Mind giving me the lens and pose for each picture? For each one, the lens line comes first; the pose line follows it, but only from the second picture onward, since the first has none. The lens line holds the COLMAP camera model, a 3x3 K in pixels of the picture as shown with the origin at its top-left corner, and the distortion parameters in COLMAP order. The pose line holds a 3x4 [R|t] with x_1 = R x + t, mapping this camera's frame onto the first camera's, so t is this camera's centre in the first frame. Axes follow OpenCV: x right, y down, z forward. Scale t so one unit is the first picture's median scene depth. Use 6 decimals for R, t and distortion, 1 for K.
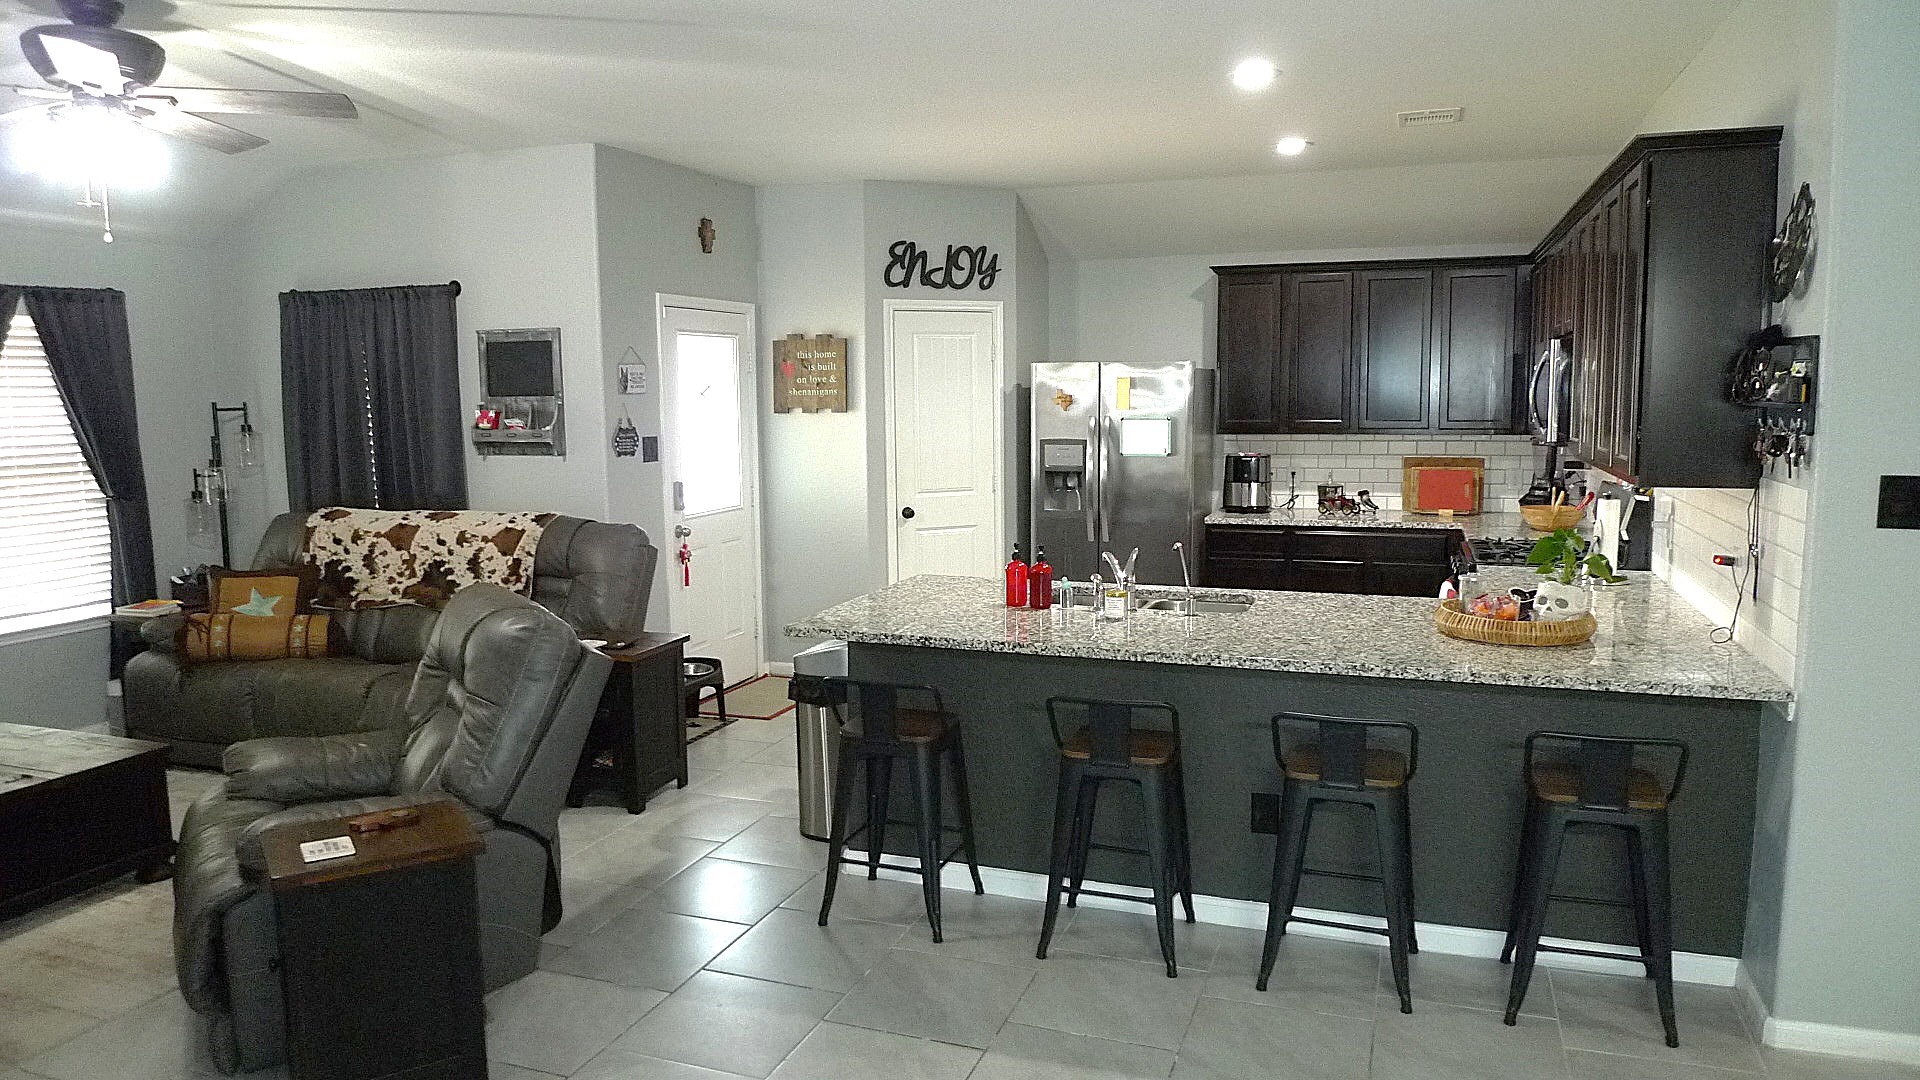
lens RADIAL K [[1255.2, 0, 960.6], [0, 1255.2, 535.9], [0, 0, 1]] dist [-0.023726, -0.017909]
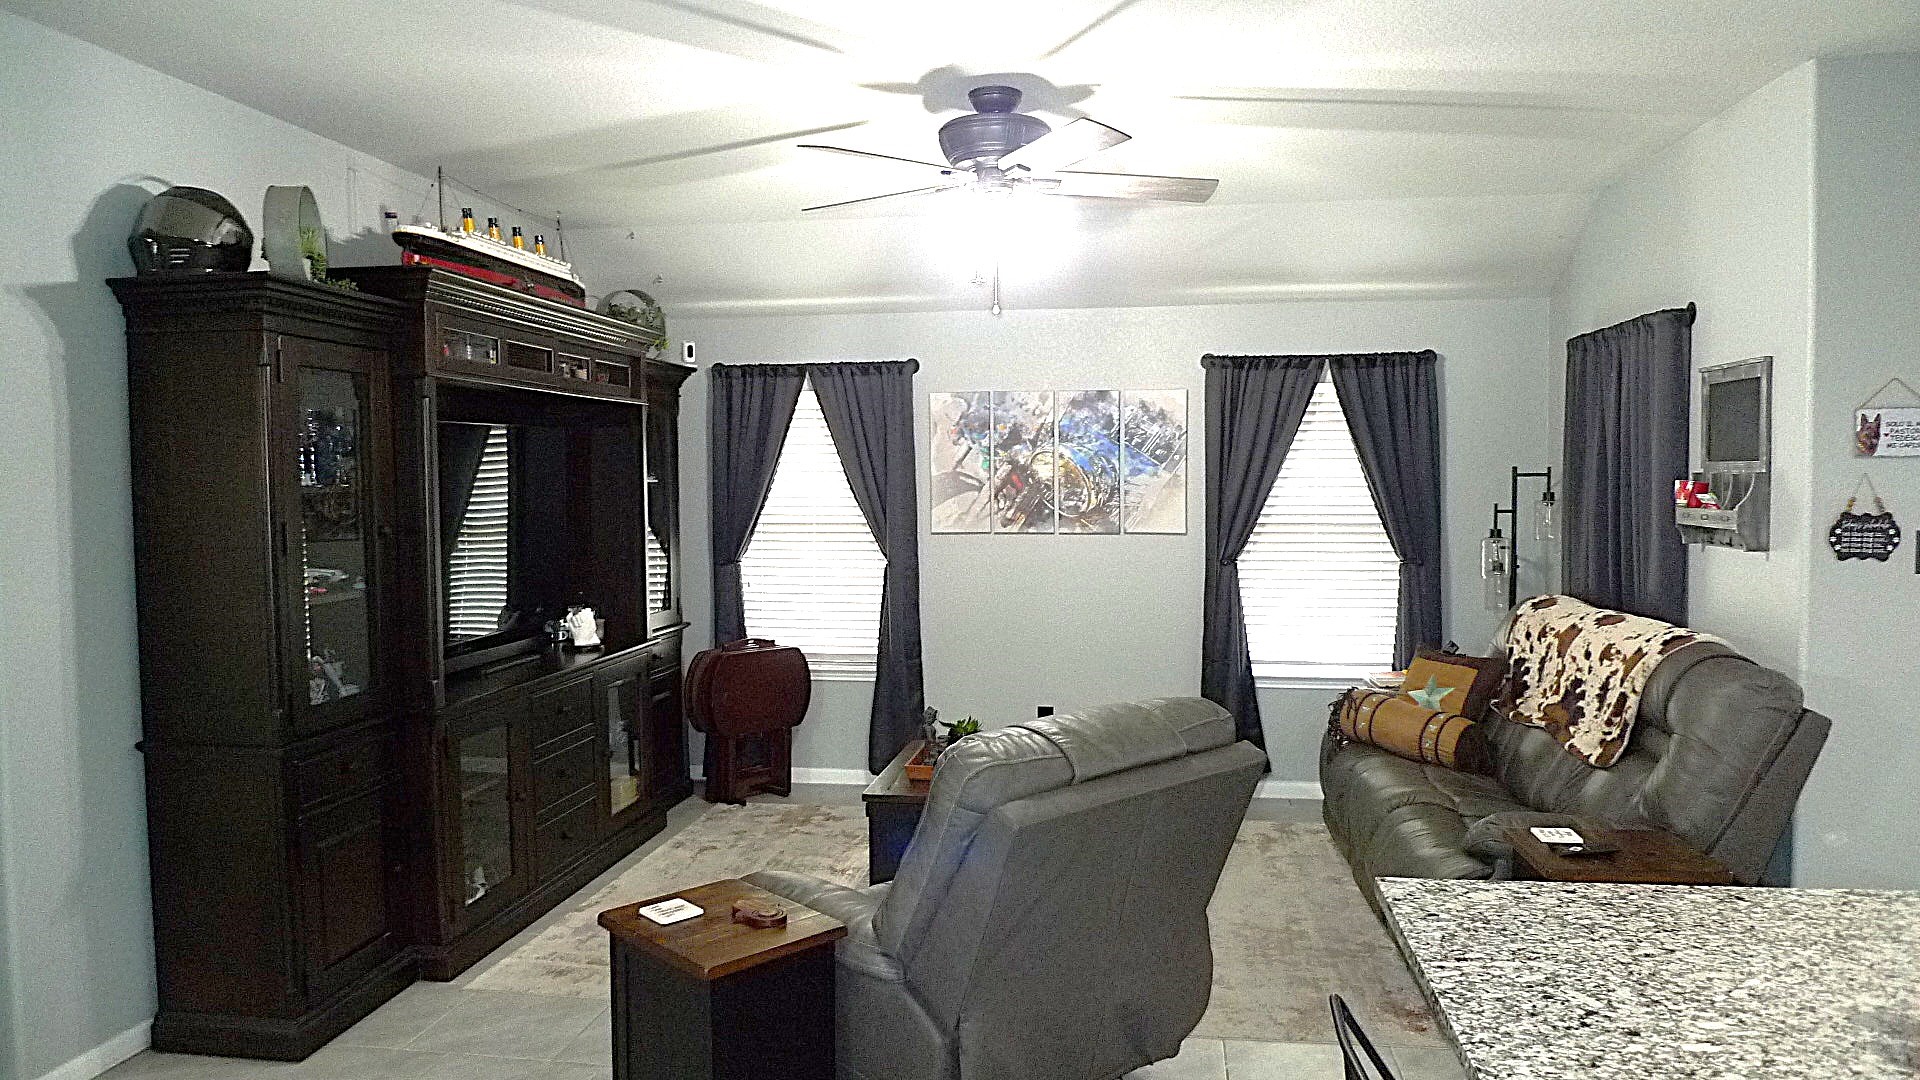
lens RADIAL K [[1255.2, 0, 959.8], [0, 1255.2, 527.2], [0, 0, 1]] dist [-0.023726, -0.017909]
pose [[0.191711, 0.050632, -0.980145, 0.193277], [-0.109594, 0.993527, 0.029887, -0.042083], [0.975313, 0.101688, 0.196019, 0.388976]]
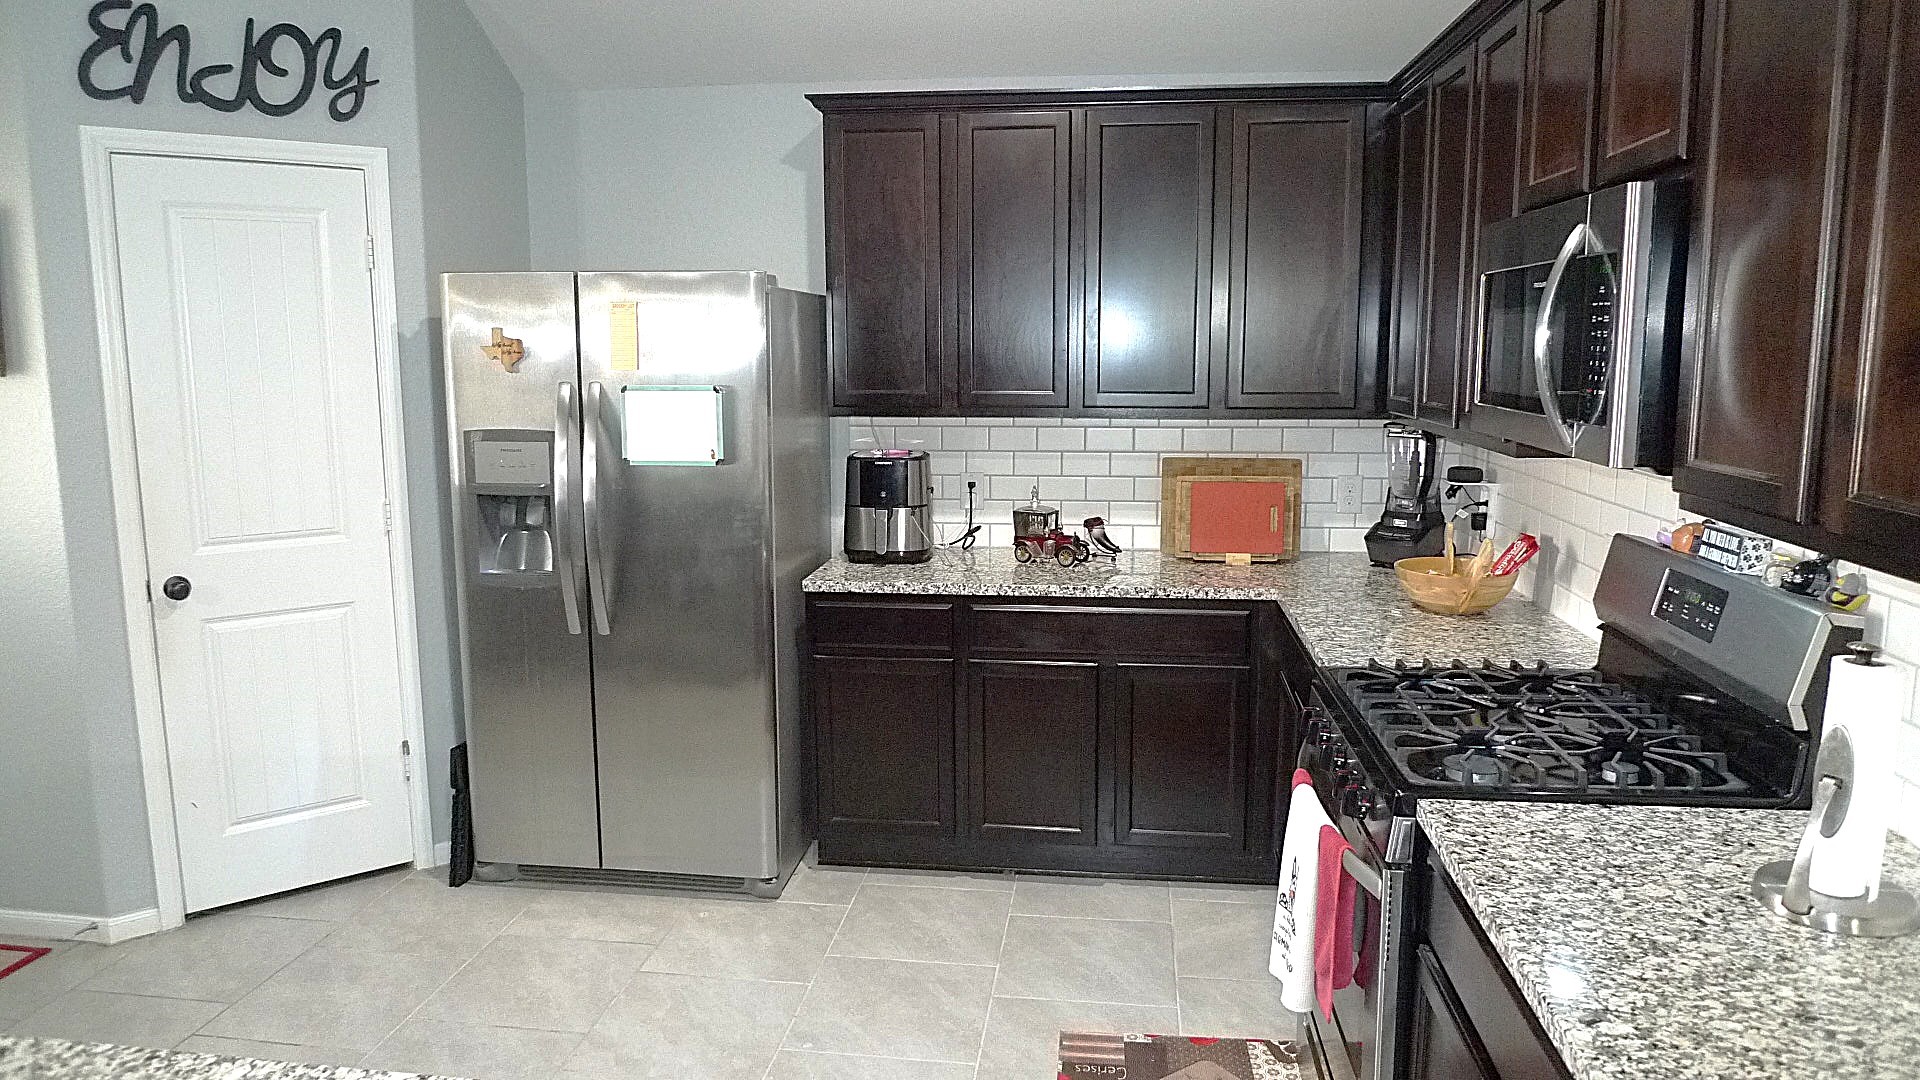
lens RADIAL K [[1255.2, 0, 968.8], [0, 1255.2, 536.4], [0, 0, 1]] dist [-0.023726, -0.017909]
pose [[0.973084, -0.024695, 0.229126, 0.143644], [0.016712, 0.999186, 0.036716, -0.050584], [-0.229846, -0.031898, 0.972704, 0.482482]]
